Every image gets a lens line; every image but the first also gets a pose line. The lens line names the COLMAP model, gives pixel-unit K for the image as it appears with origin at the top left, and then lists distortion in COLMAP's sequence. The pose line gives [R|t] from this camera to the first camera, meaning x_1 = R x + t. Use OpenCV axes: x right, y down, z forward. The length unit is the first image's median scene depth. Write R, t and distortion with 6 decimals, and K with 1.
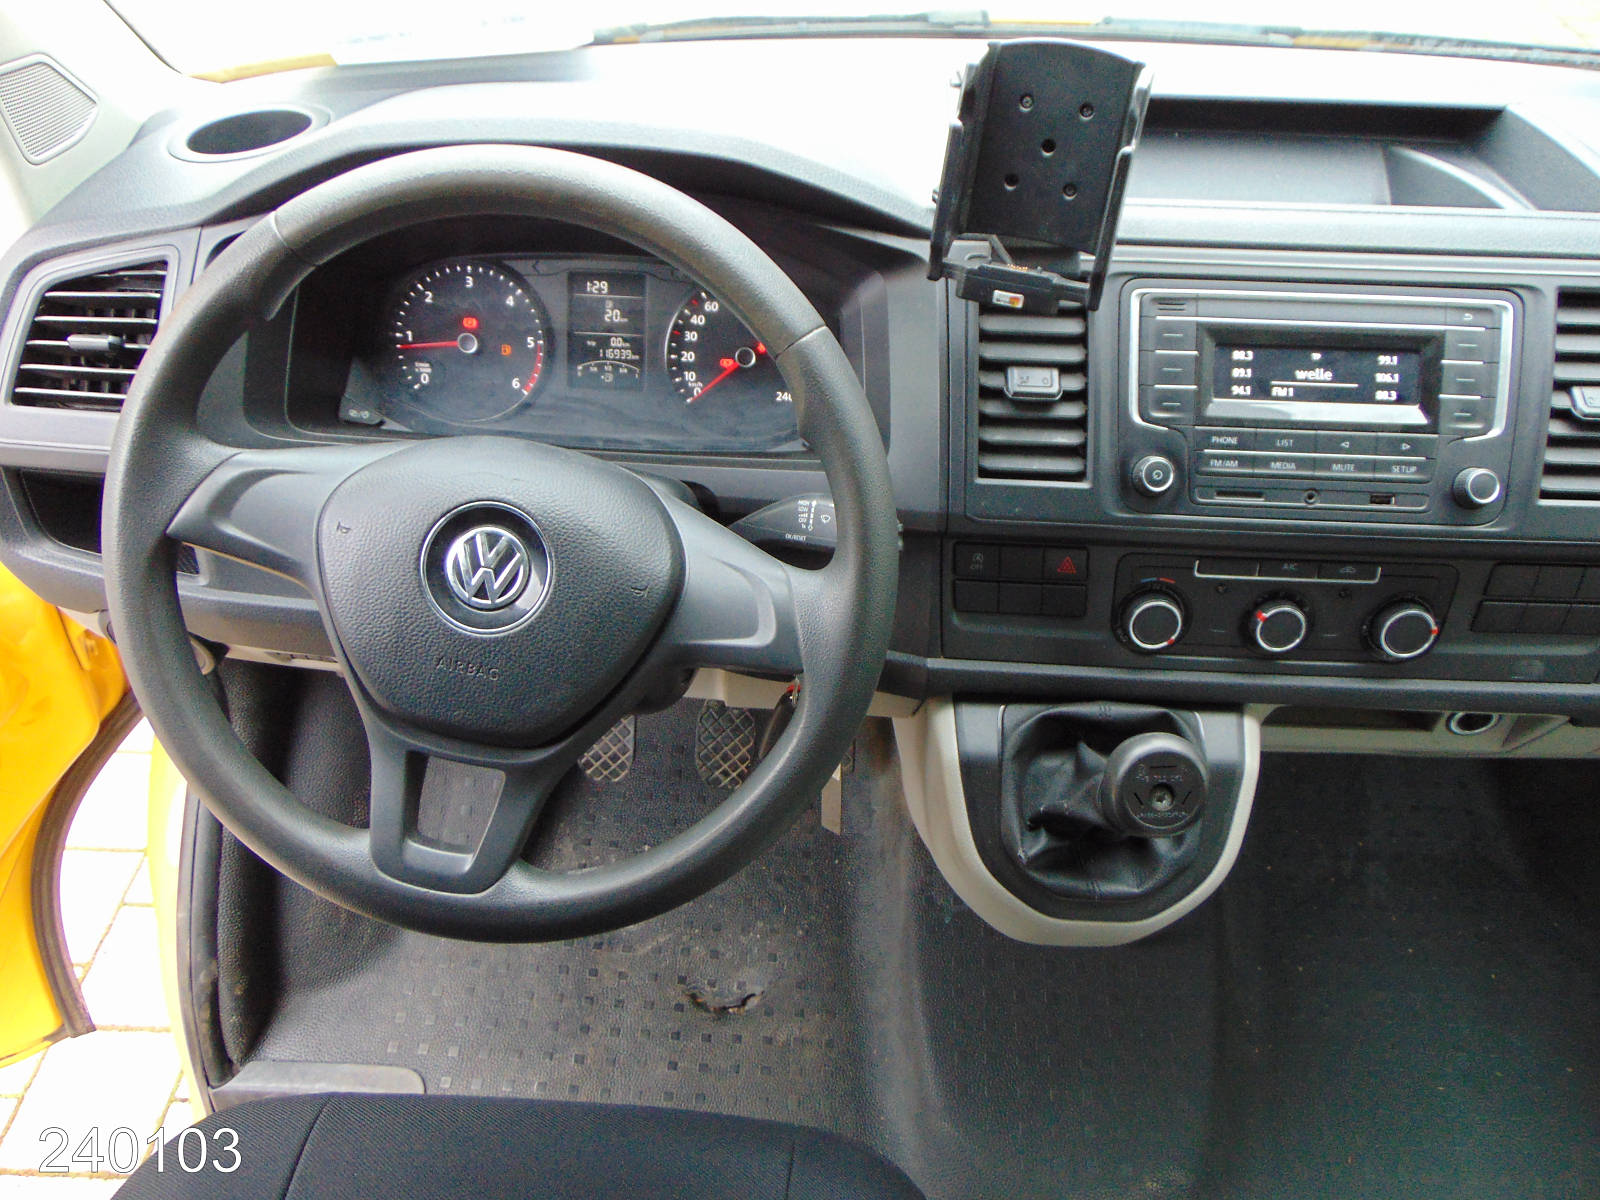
lens RADIAL K [[1207.3, 0, 800.0], [0, 1207.3, 600.0], [0, 0, 1]] dist [-0.027695, 0.059847]
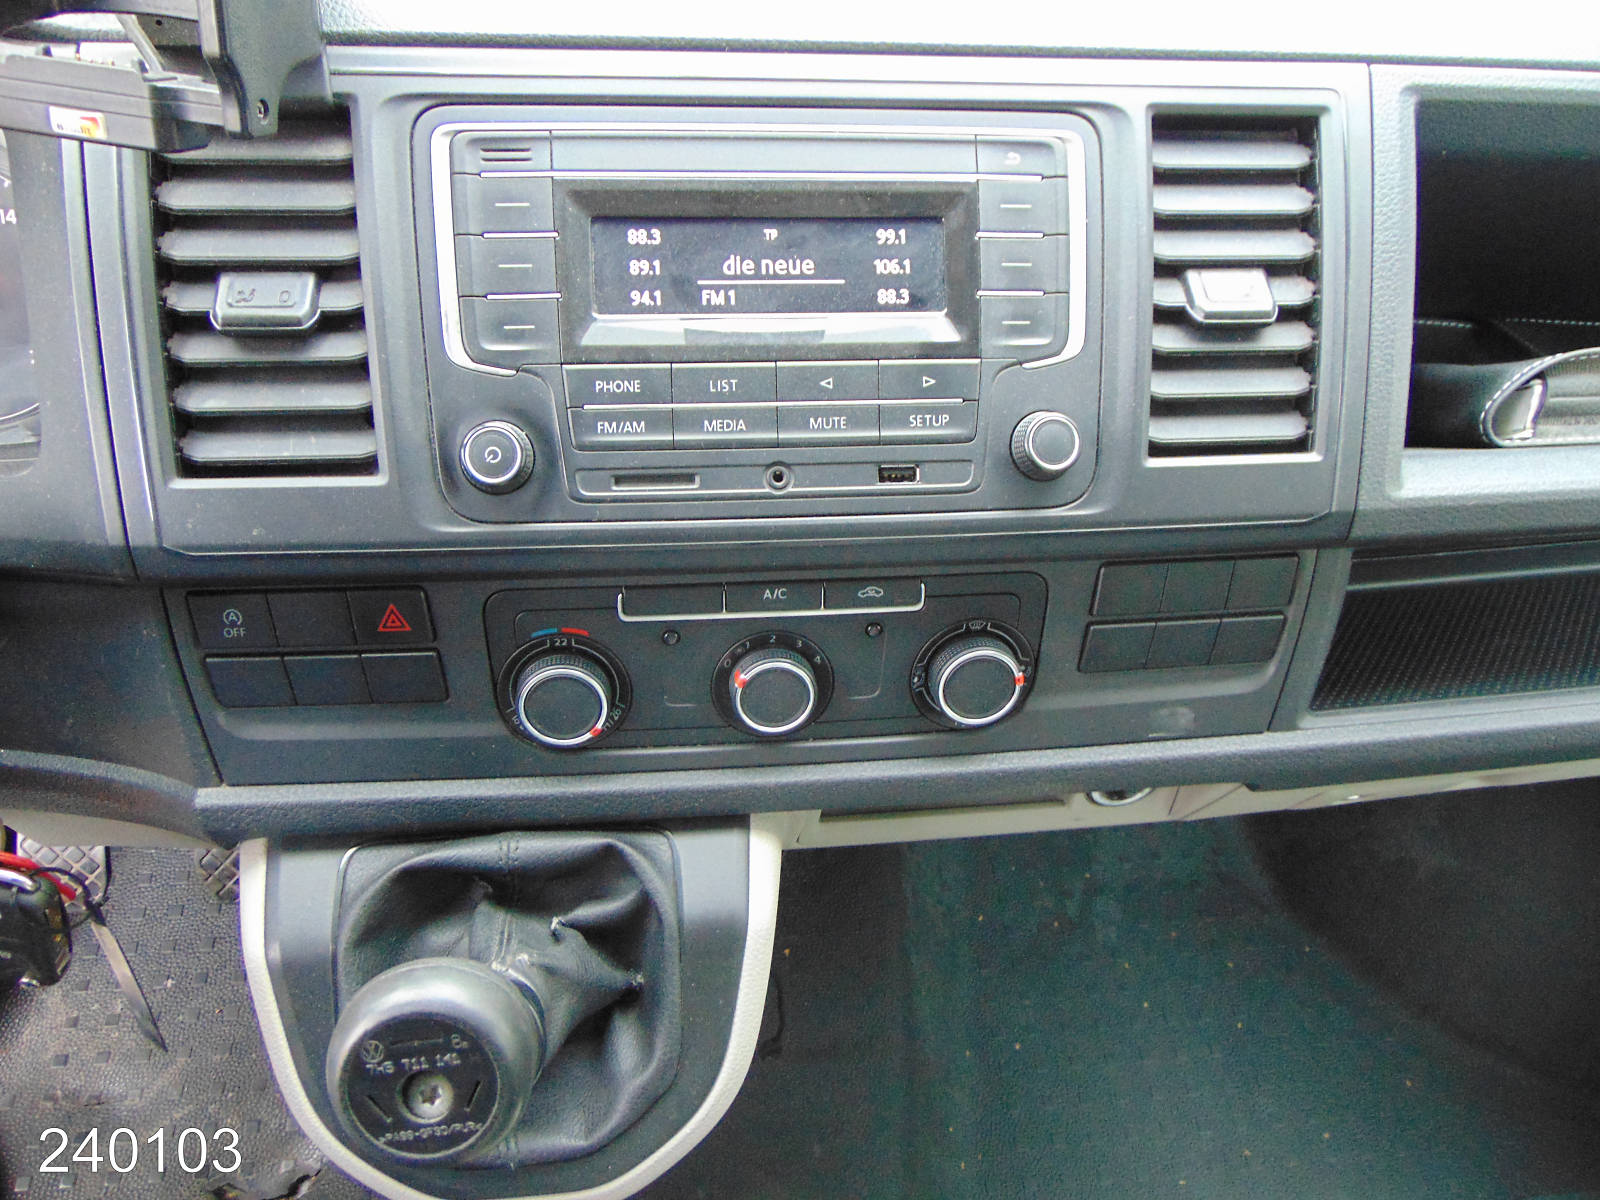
lens RADIAL K [[1207.3, 0, 800.0], [0, 1207.3, 600.0], [0, 0, 1]] dist [-0.027695, 0.059847]
pose [[0.988027, -0.073981, 0.135390, 0.352545], [0.072002, 0.997215, 0.019466, -0.036839], [-0.136453, -0.009484, 0.990601, 0.422330]]
